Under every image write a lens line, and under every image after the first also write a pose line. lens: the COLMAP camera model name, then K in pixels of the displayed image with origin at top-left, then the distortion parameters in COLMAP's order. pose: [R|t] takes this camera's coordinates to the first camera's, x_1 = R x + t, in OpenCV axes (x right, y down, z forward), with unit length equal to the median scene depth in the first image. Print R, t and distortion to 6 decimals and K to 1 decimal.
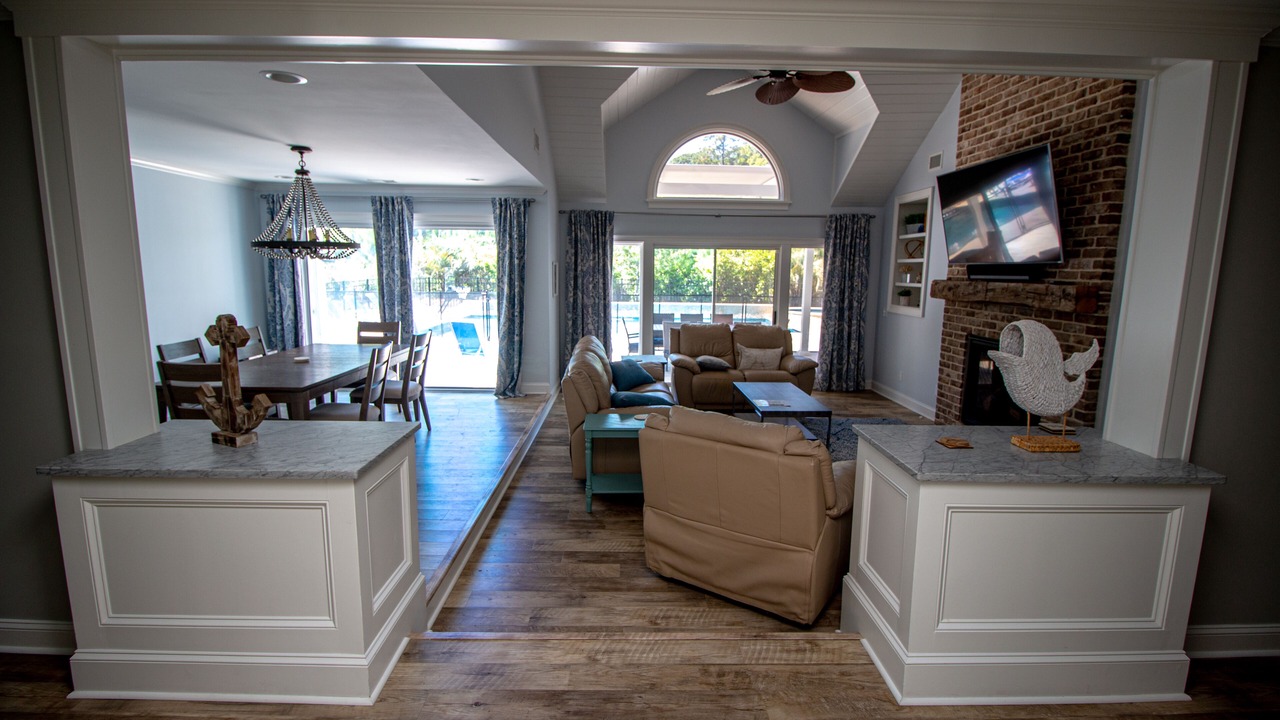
lens RADIAL K [[585.5, 0, 638.6], [0, 585.5, 352.4], [0, 0, 1]] dist [0.001456, -0.017130]
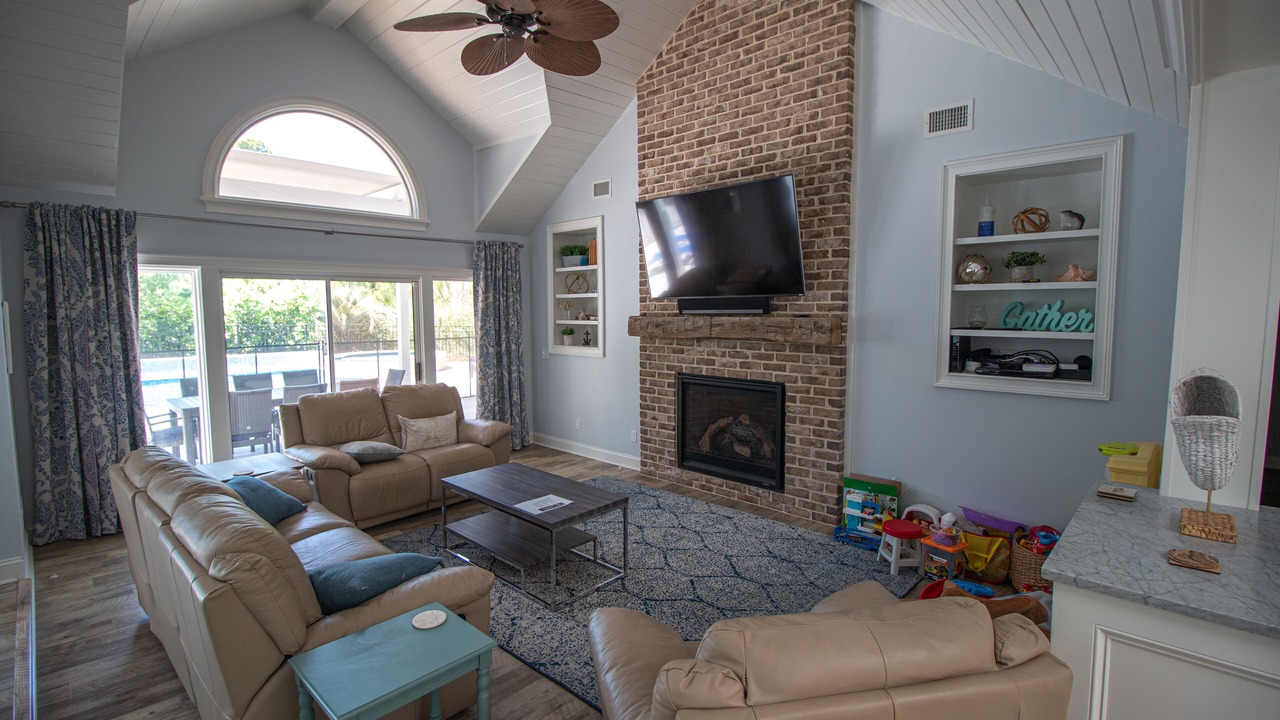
lens RADIAL K [[585.5, 0, 638.6], [0, 585.5, 352.4], [0, 0, 1]] dist [0.001456, -0.017130]
pose [[0.706999, -0.070553, 0.703687, -0.128947], [0.115220, 0.993208, -0.016181, -0.051890], [-0.697766, 0.092519, 0.710326, 0.349610]]
